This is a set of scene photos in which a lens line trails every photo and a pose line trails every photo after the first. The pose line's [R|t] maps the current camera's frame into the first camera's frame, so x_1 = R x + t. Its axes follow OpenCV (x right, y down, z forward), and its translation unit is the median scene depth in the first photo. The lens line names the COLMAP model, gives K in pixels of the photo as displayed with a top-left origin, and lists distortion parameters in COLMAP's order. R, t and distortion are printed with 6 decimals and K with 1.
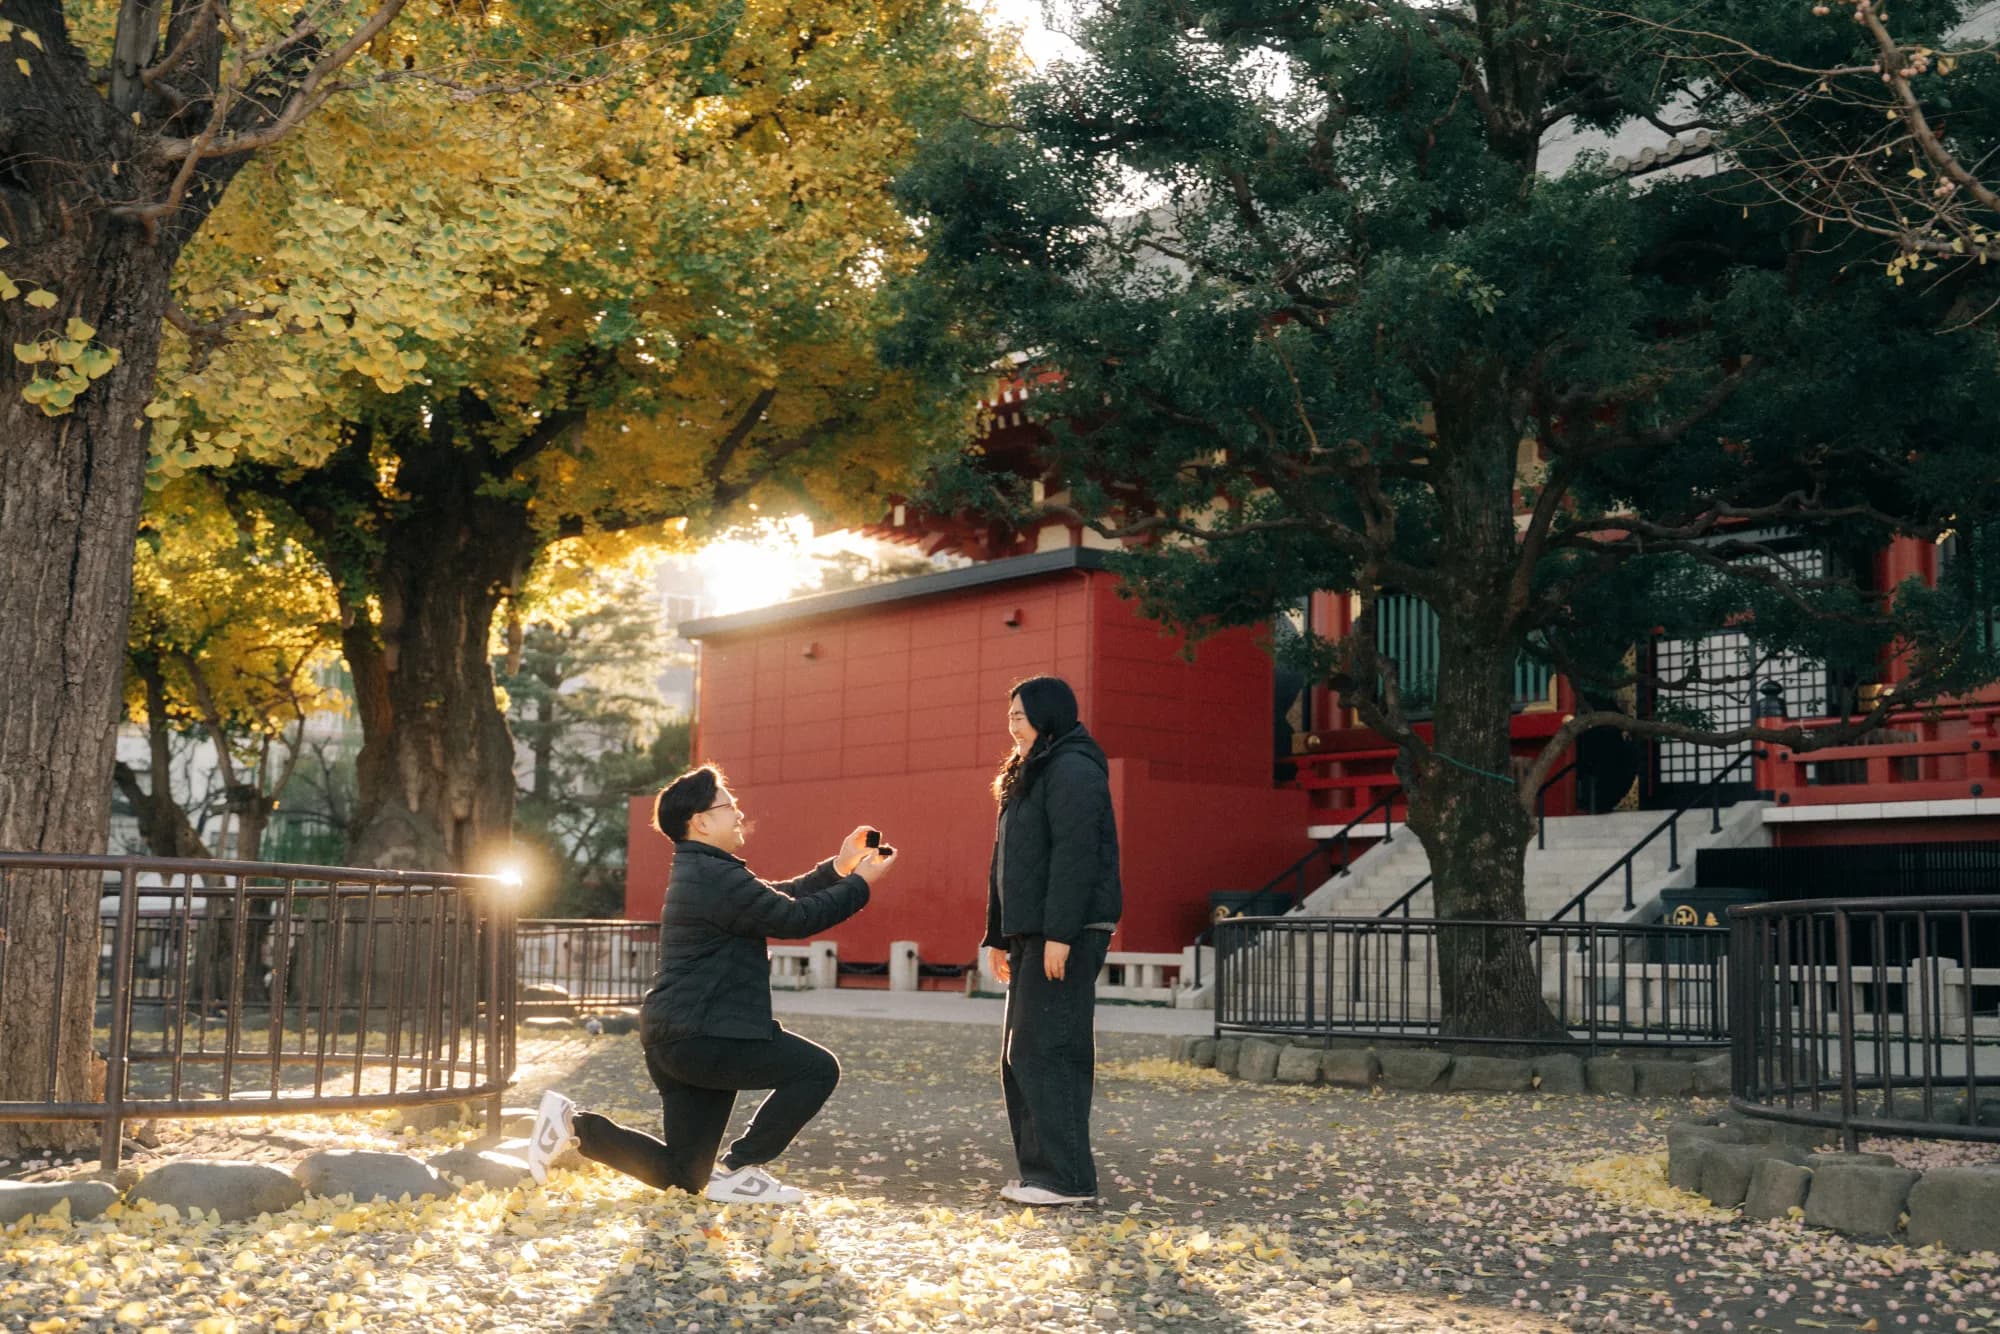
lens RADIAL K [[1982.0, 0, 962.9], [0, 1982.0, 673.3], [0, 0, 1]] dist [0.003981, 0.005178]
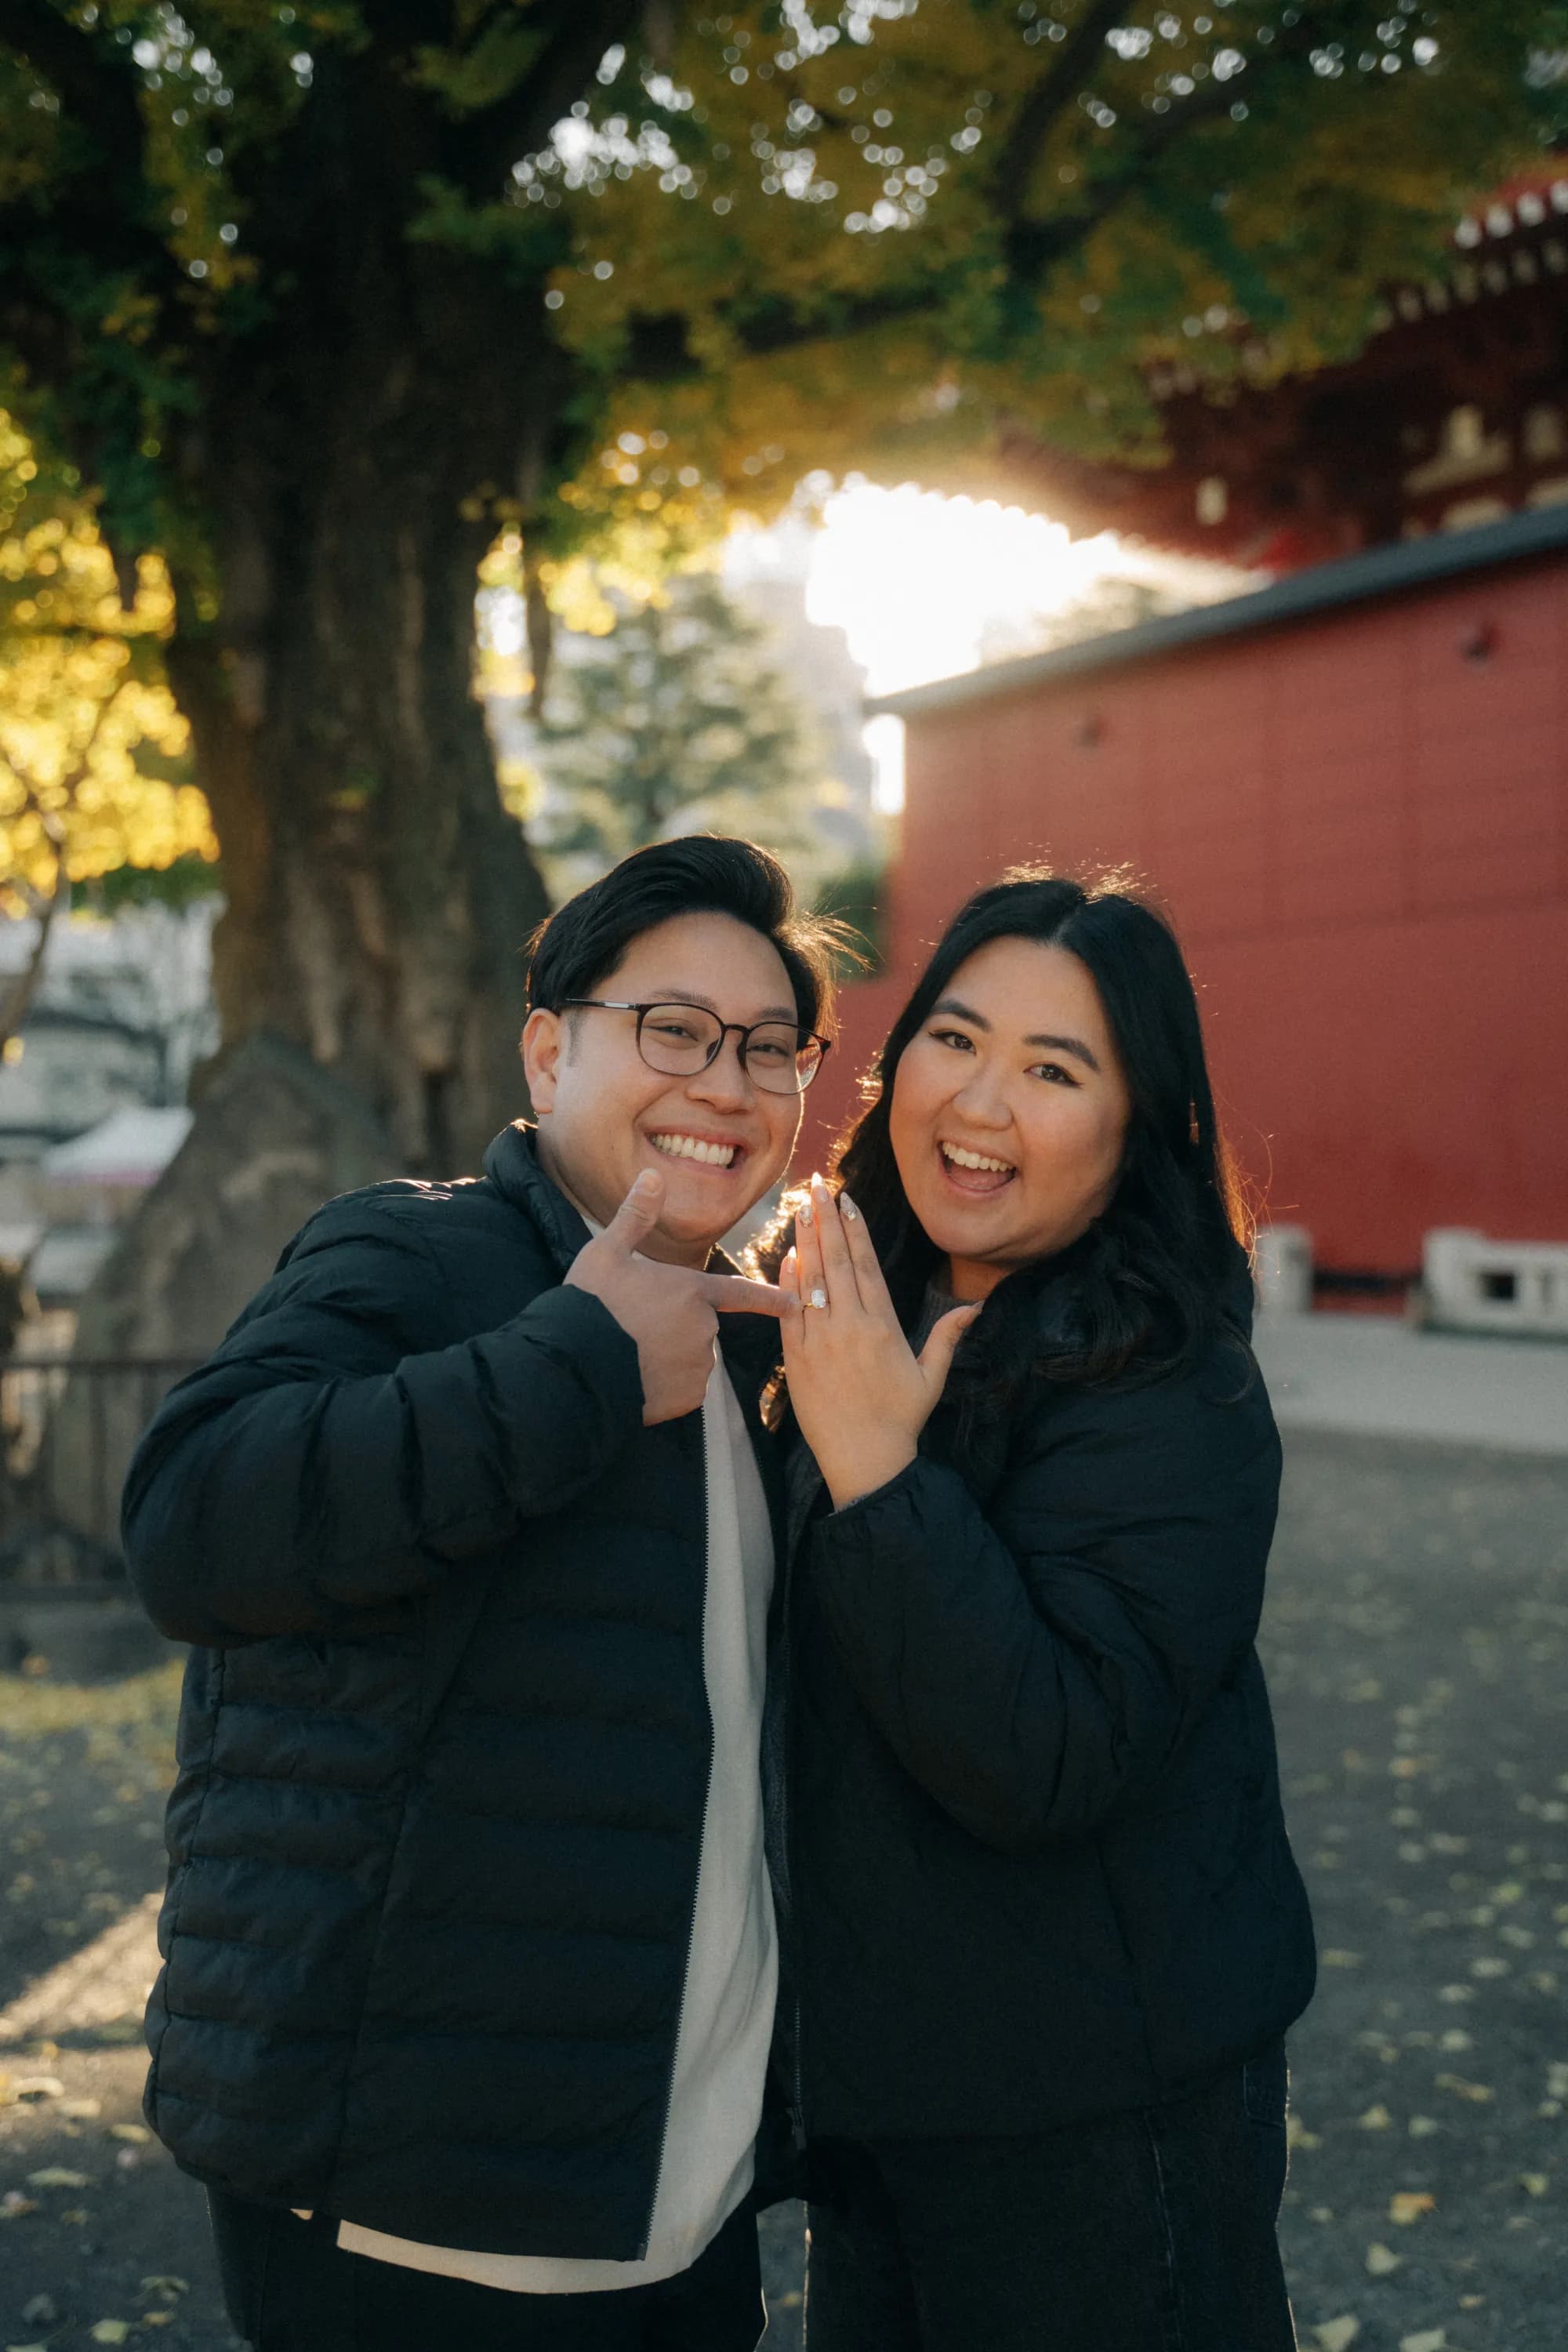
lens RADIAL K [[2765.5, 0, 787.0], [0, 2765.5, 1171.2], [0, 0, 1]] dist [0.008732, -0.029063]
pose [[0.986564, -0.023217, -0.161716, -0.086958], [0.044299, 0.990784, 0.128006, 0.022928], [0.157254, -0.133450, 0.978500, 0.440955]]
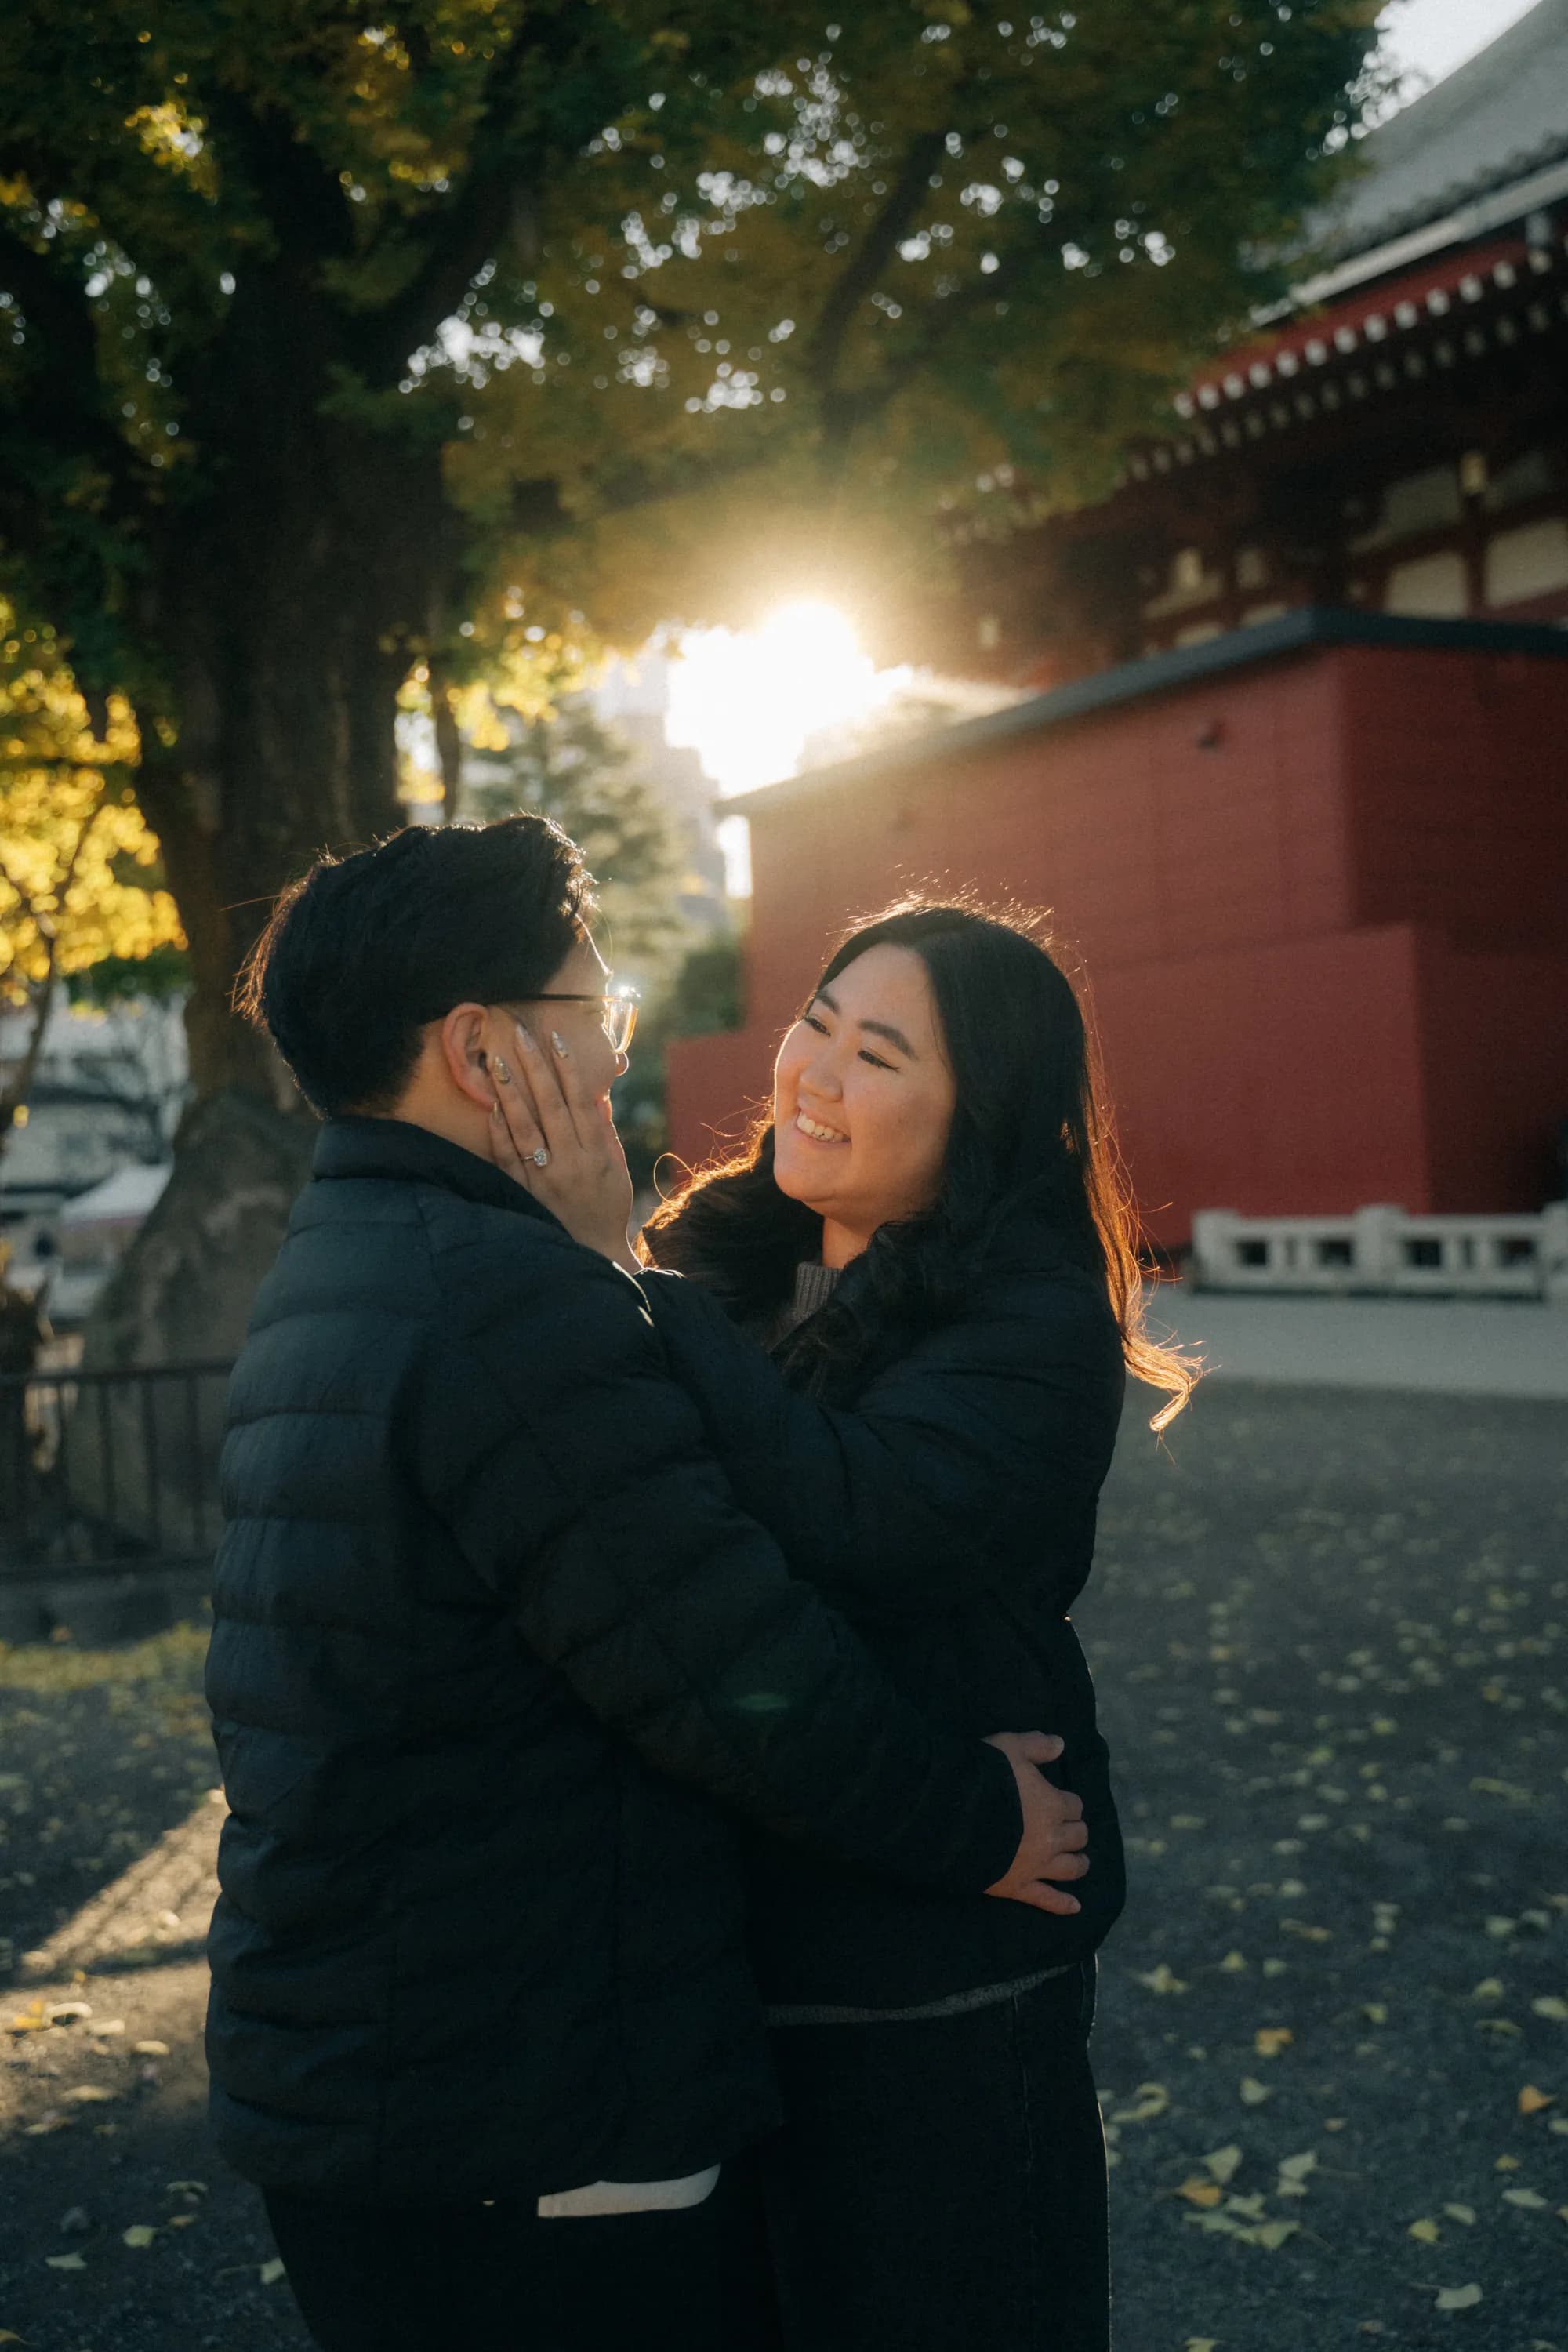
lens RADIAL K [[2236.8, 0, 784.0], [0, 2236.8, 1176.0], [0, 0, 1]] dist [0.006250, -0.014701]
pose [[0.991143, -0.072314, -0.111383, -0.091069], [0.086271, 0.988263, 0.126070, 0.026073], [0.100959, -0.134562, 0.985749, 0.454993]]
